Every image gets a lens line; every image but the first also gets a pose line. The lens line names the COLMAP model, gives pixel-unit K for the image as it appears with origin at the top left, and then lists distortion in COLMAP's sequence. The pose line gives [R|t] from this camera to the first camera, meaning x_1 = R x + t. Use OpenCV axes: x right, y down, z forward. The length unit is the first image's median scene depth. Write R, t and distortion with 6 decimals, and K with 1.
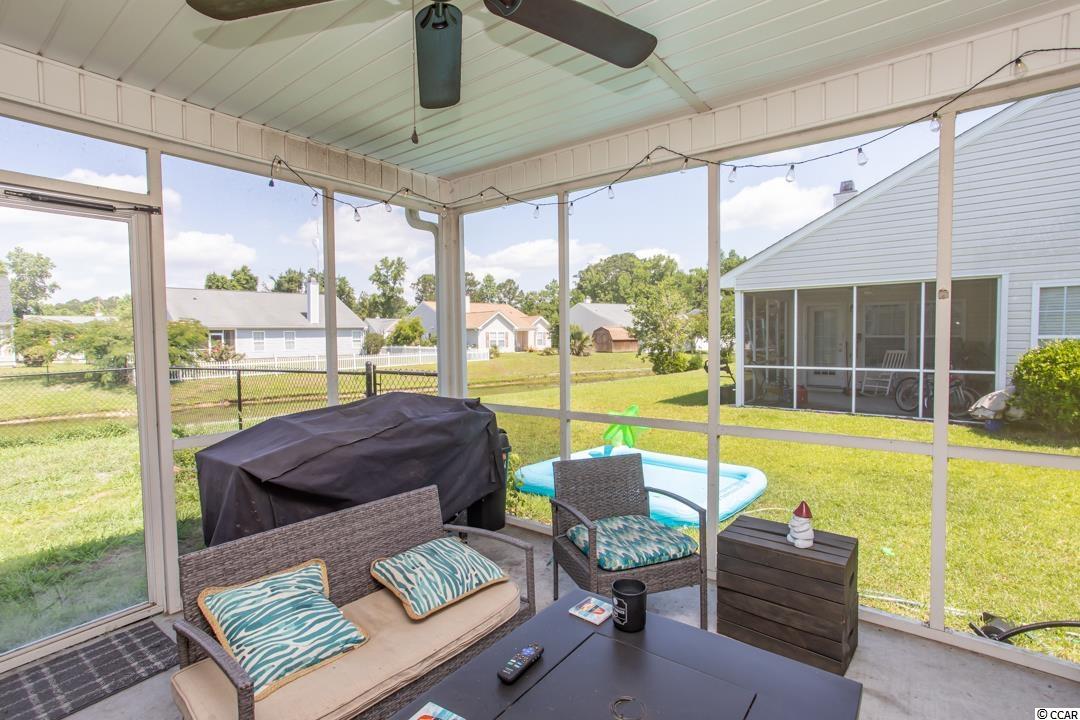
lens RADIAL K [[521.1, 0, 537.2], [0, 521.1, 363.6], [0, 0, 1]] dist [-0.036657, 0.019514]
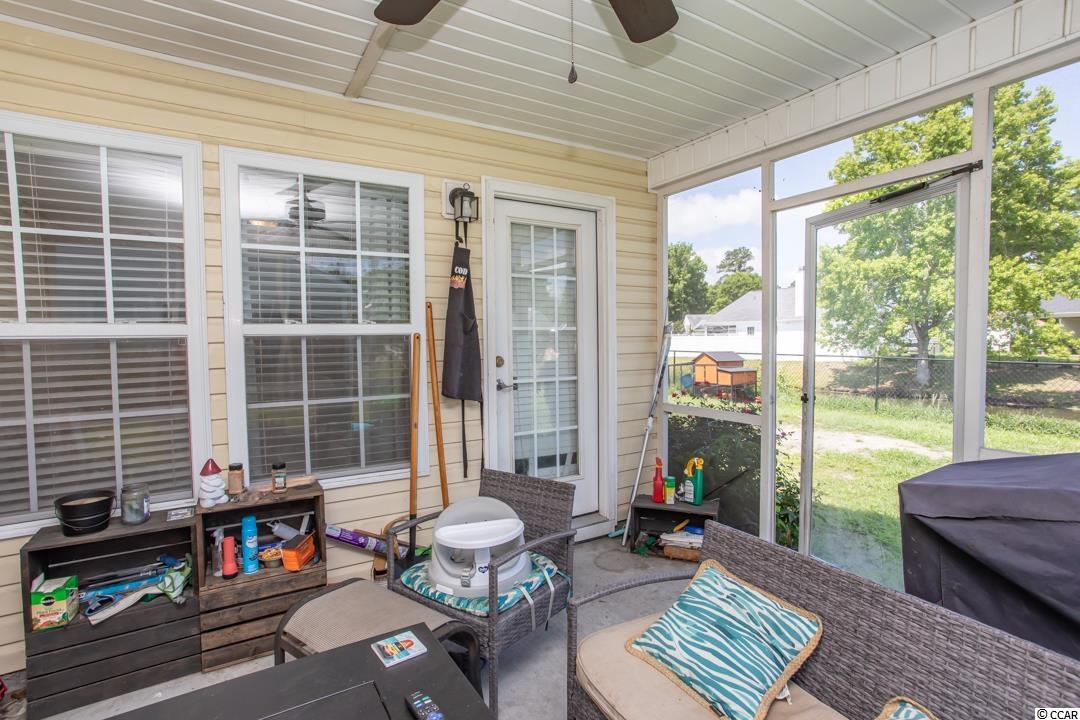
lens RADIAL K [[521.1, 0, 529.8], [0, 521.1, 358.6], [0, 0, 1]] dist [-0.036657, 0.019514]
pose [[-0.356478, 0.055651, -0.932645, 0.027020], [-0.035745, 0.996681, 0.073135, -0.002342], [0.933620, 0.059408, -0.353305, 0.058356]]
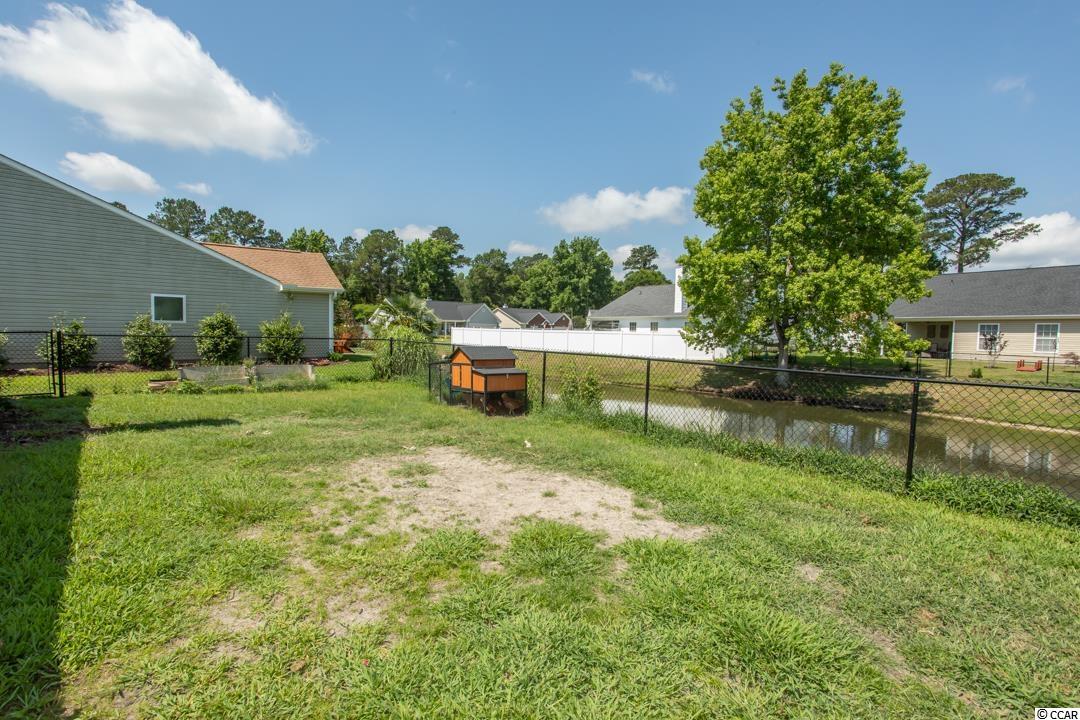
lens RADIAL K [[521.1, 0, 541.3], [0, 521.1, 361.4], [0, 0, 1]] dist [-0.036657, 0.019514]
pose [[-0.194315, 0.068583, -0.978539, -0.116558], [-0.067477, 0.994255, 0.083084, -0.002782], [0.978616, 0.082173, -0.188571, 0.150951]]
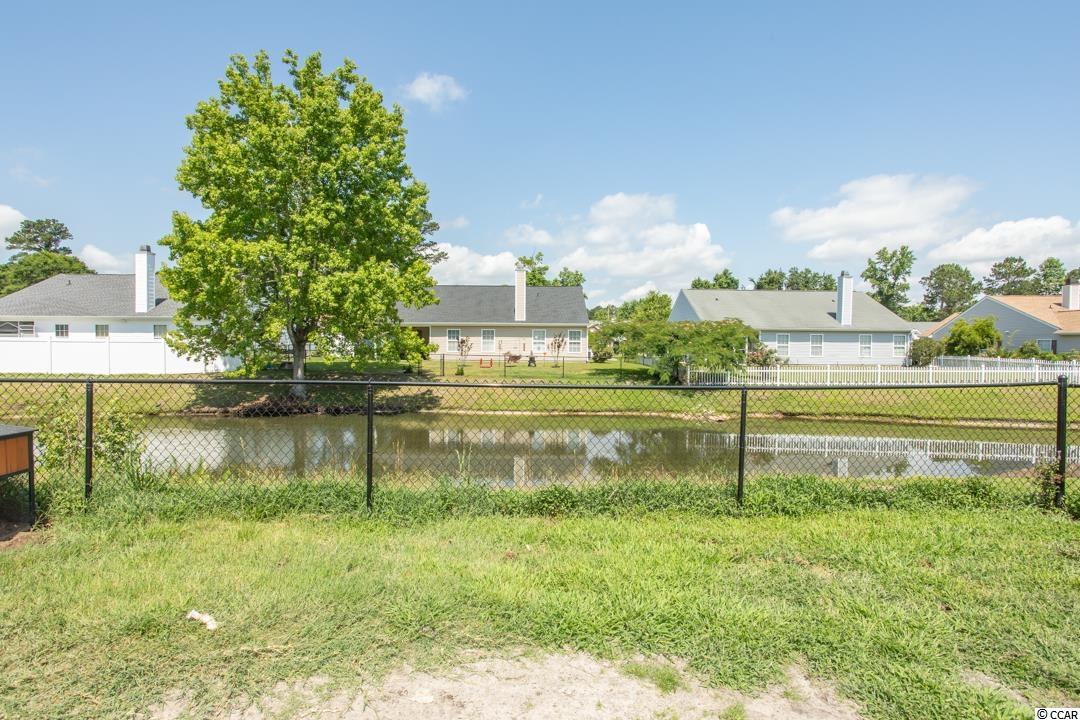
lens RADIAL K [[538.1, 0, 530.4], [0, 538.1, 353.4], [0, 0, 1]] dist [-0.035857, 0.009620]
pose [[0.687290, 0.034161, -0.725579, -0.236300], [-0.057512, 0.998317, -0.007476, 0.003928], [0.724103, 0.046868, 0.688098, 0.078269]]
